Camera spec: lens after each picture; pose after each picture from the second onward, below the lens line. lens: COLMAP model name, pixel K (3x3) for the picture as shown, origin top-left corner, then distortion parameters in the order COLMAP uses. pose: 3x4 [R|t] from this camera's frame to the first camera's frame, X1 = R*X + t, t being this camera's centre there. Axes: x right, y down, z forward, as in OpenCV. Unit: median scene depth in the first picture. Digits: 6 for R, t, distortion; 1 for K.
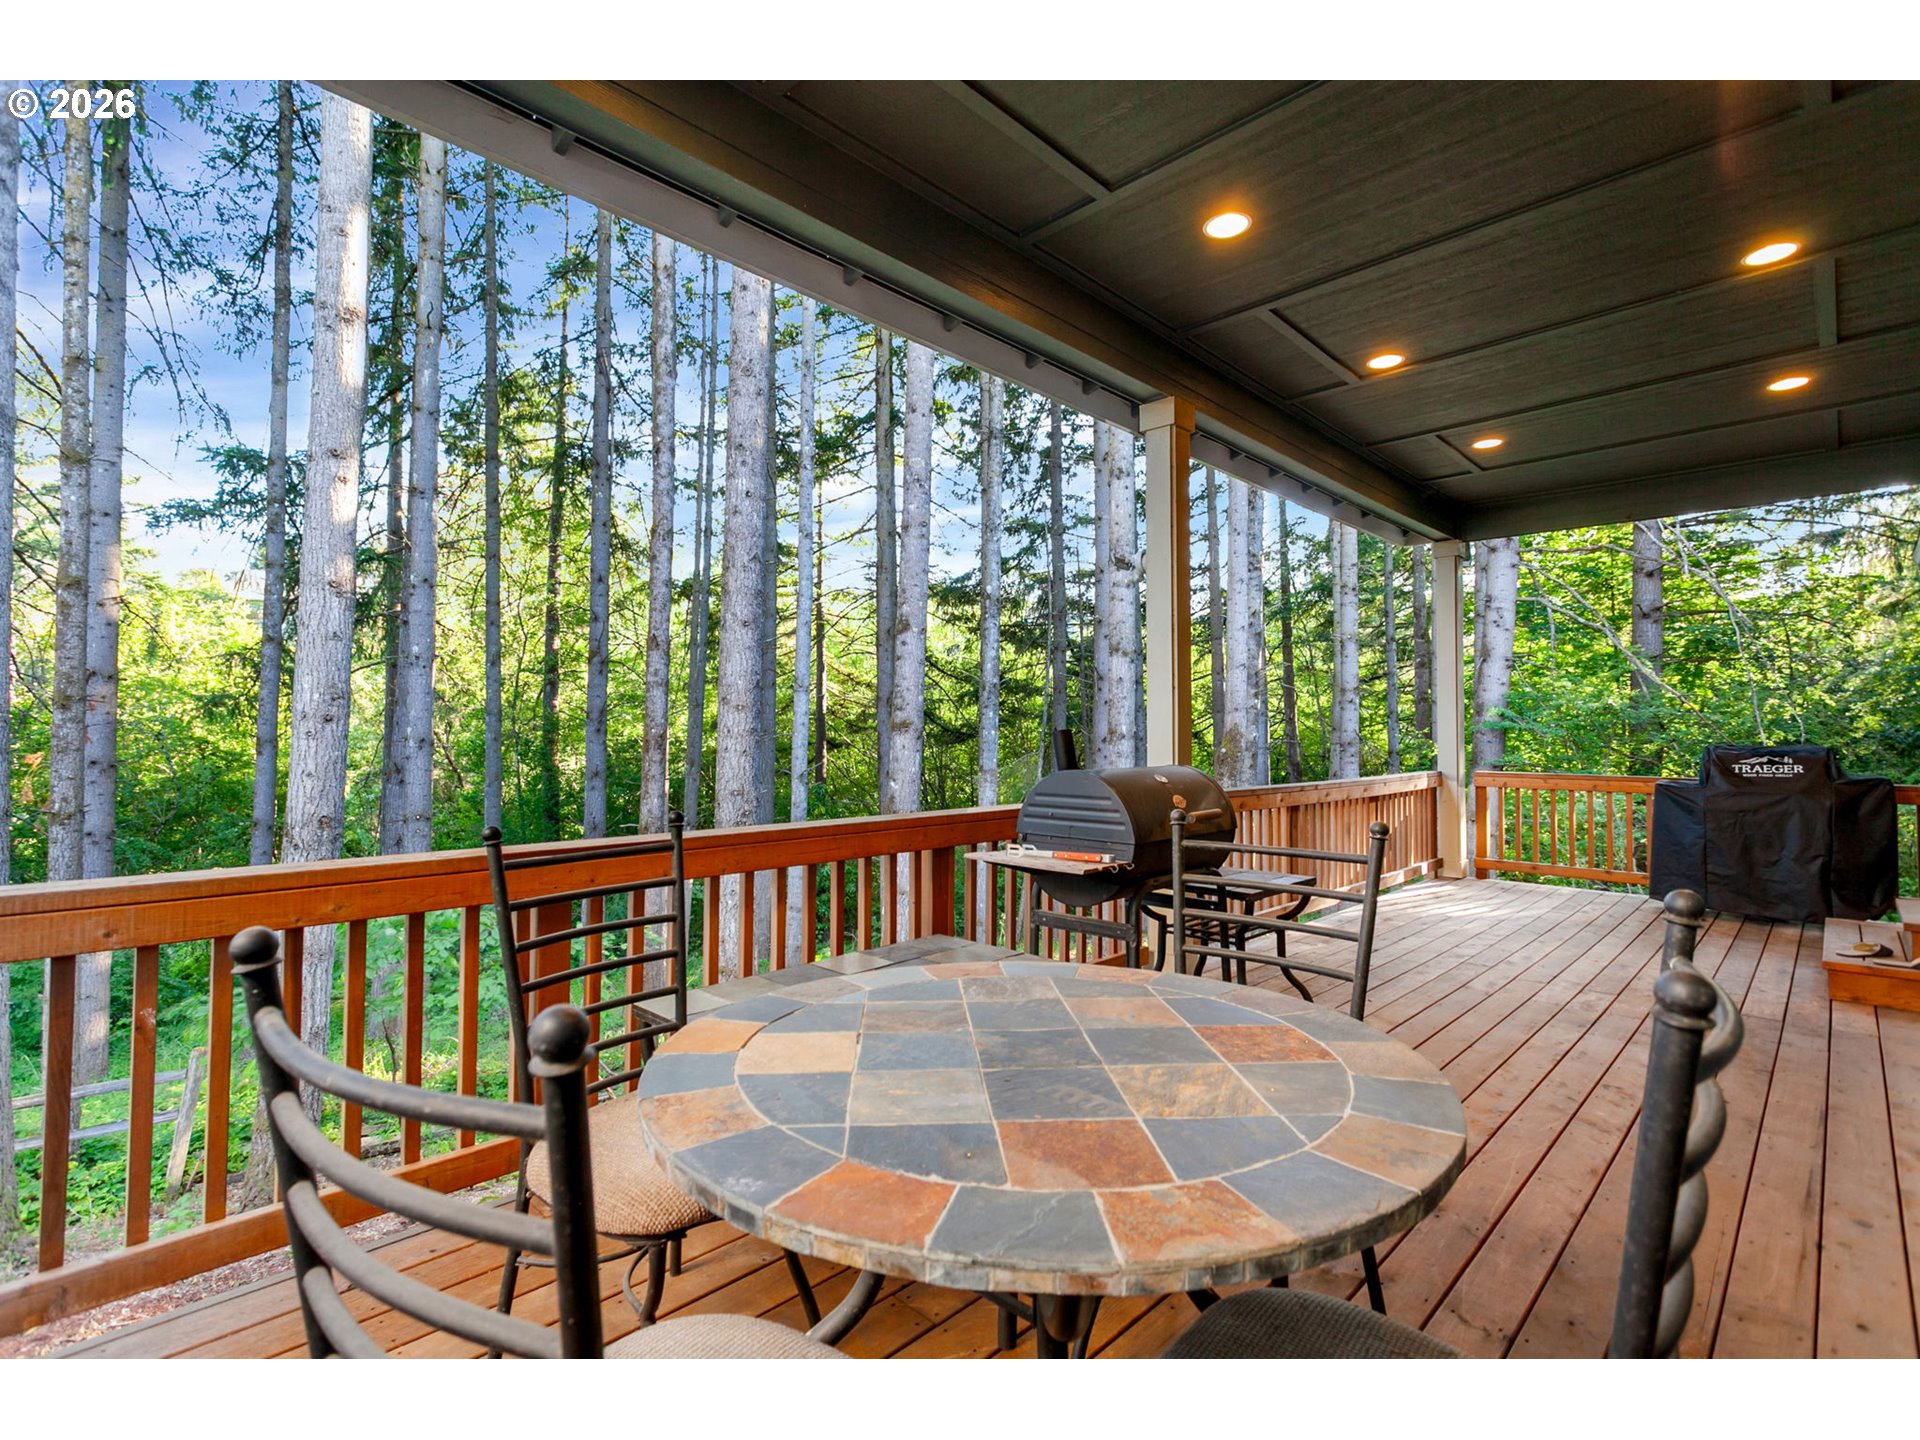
lens RADIAL K [[915.6, 0, 957.7], [0, 915.6, 708.0], [0, 0, 1]] dist [0.019556, -0.000407]
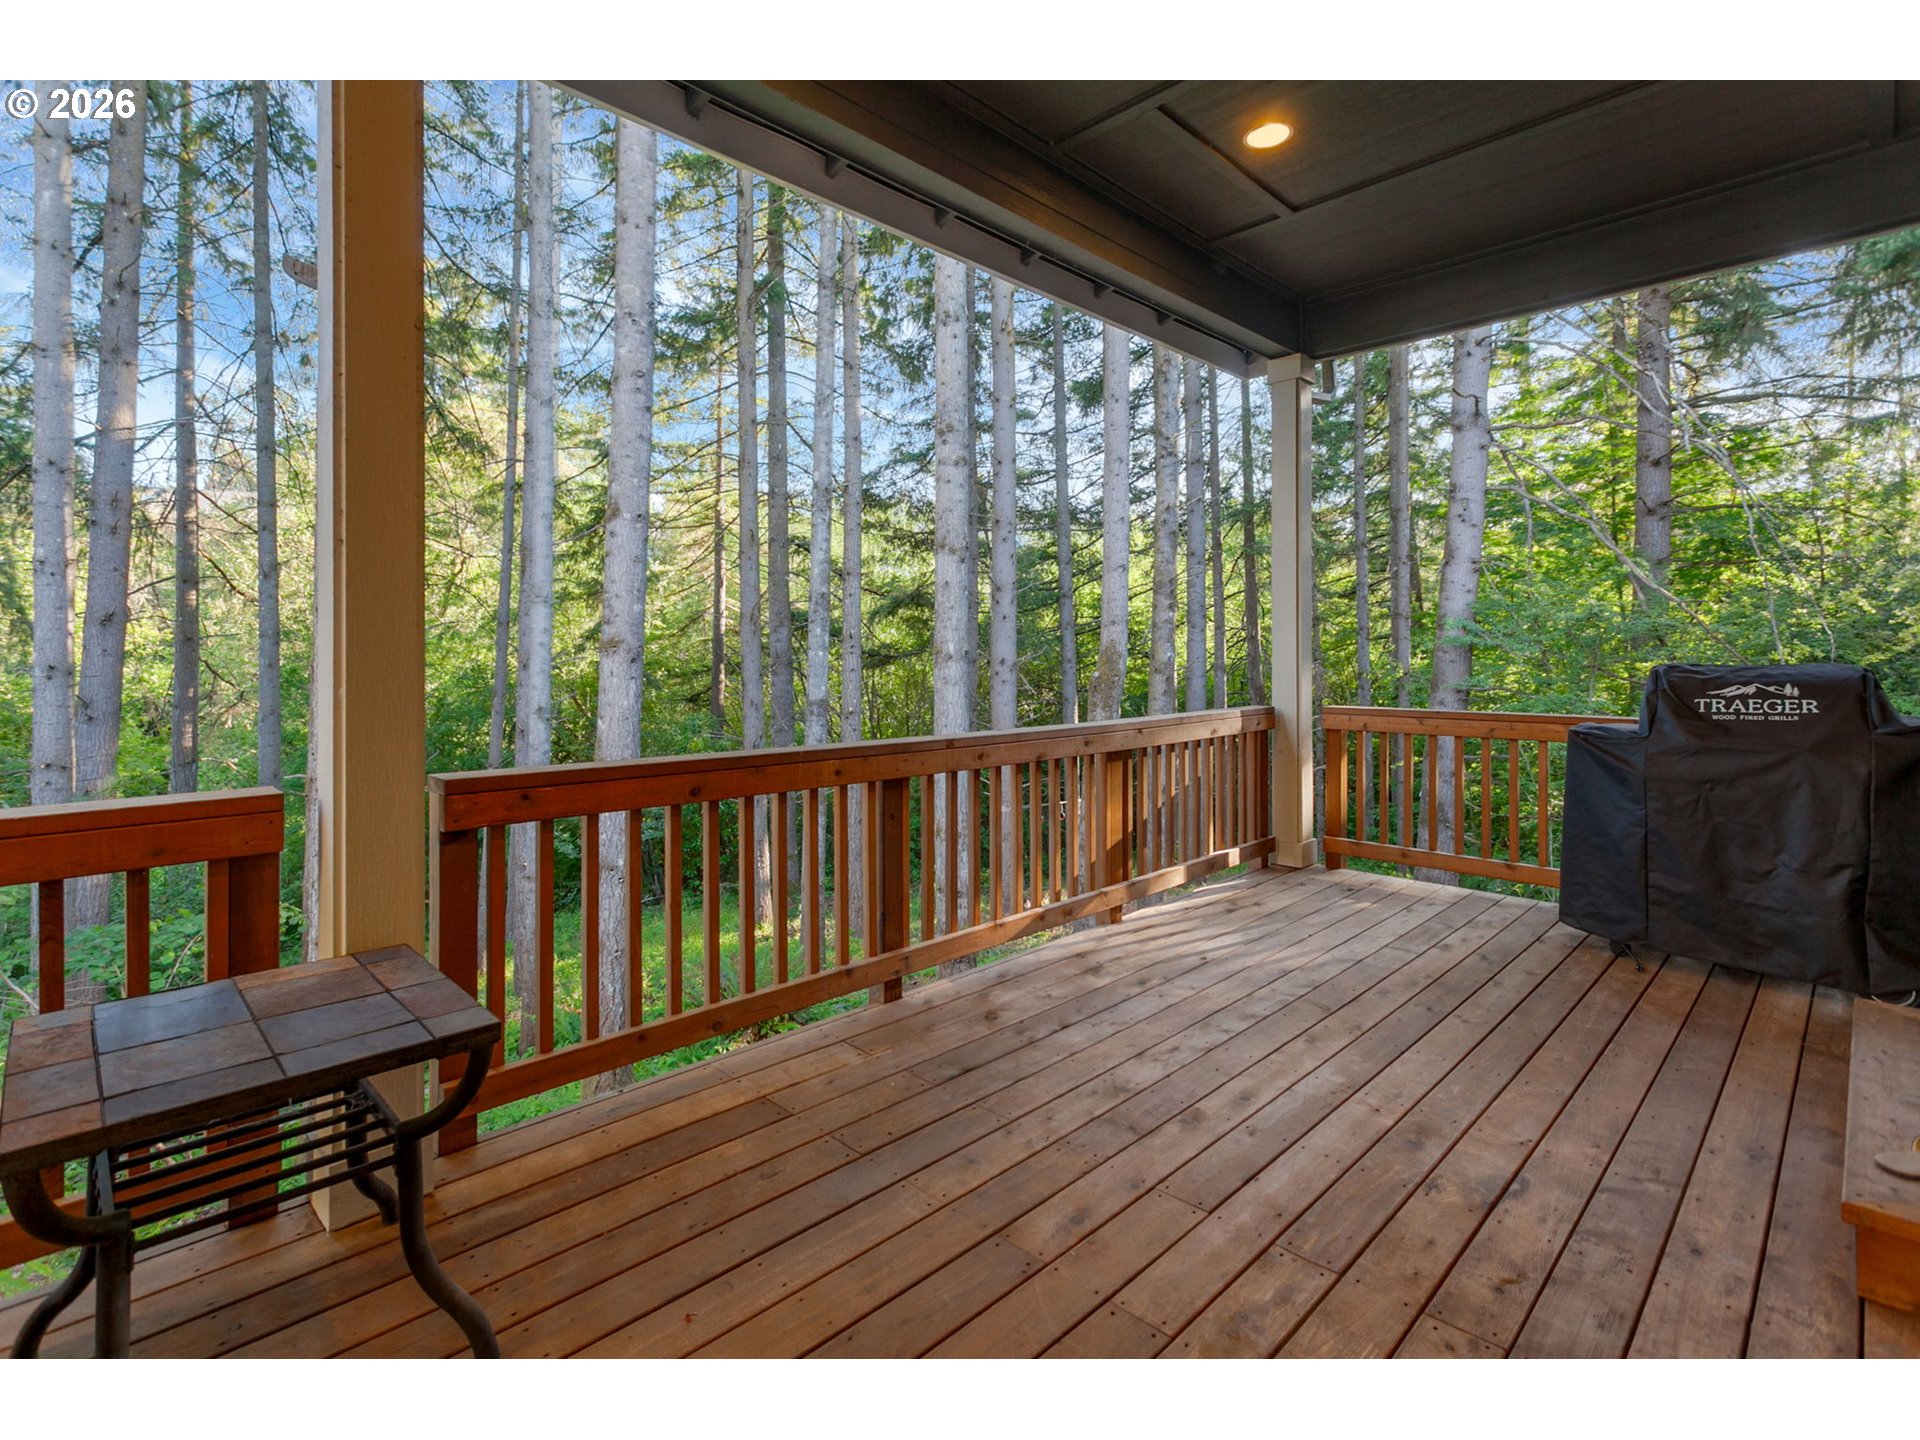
lens RADIAL K [[933.8, 0, 938.5], [0, 933.8, 651.9], [0, 0, 1]] dist [0.002345, 0.001919]
pose [[0.999603, -0.005819, -0.027556, 0.139749], [0.006464, 0.999705, 0.023410, 0.005762], [0.027411, -0.023578, 0.999346, 0.149541]]
